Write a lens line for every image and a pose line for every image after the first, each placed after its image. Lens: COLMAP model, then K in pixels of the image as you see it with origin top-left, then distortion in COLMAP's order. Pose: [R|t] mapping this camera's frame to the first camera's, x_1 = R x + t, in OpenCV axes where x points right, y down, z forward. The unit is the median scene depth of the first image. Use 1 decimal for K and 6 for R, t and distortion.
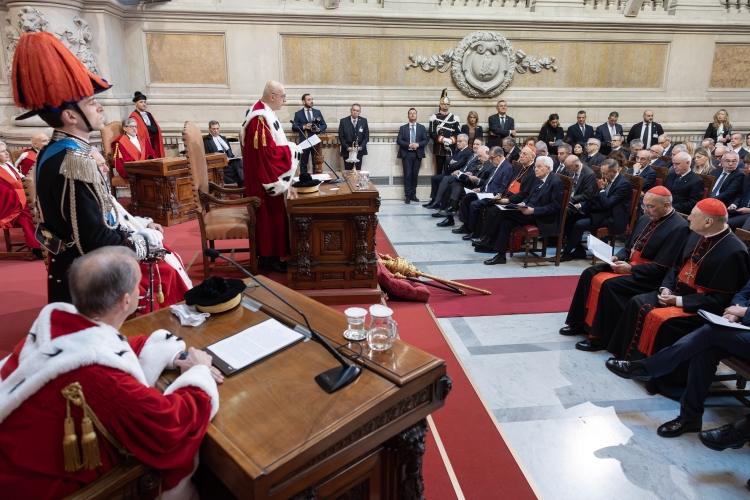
lens RADIAL K [[554.0, 0, 375.0], [0, 554.0, 250.0], [0, 0, 1]] dist [0.000583, 0.000191]
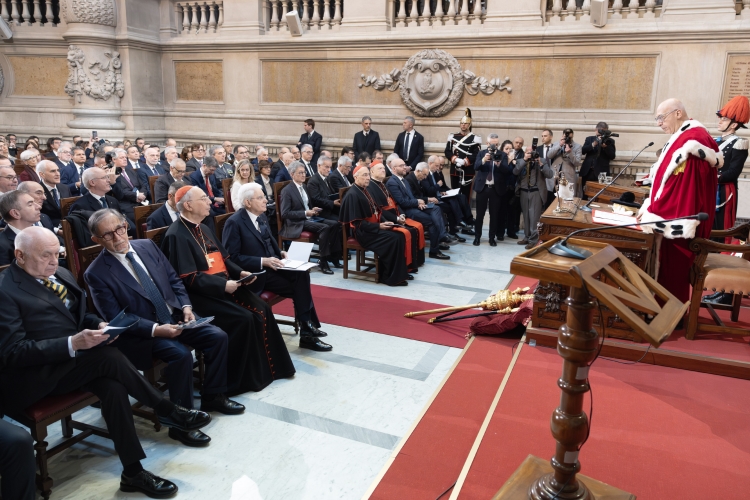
lens RADIAL K [[577.4, 0, 375.0], [0, 577.4, 250.0], [0, 0, 1]] dist [0.001581, 0.001922]
pose [[0.862158, 0.133872, -0.488634, 0.653301], [-0.156756, 0.987619, -0.006005, -0.020994], [0.481780, 0.081773, 0.872468, 0.082836]]
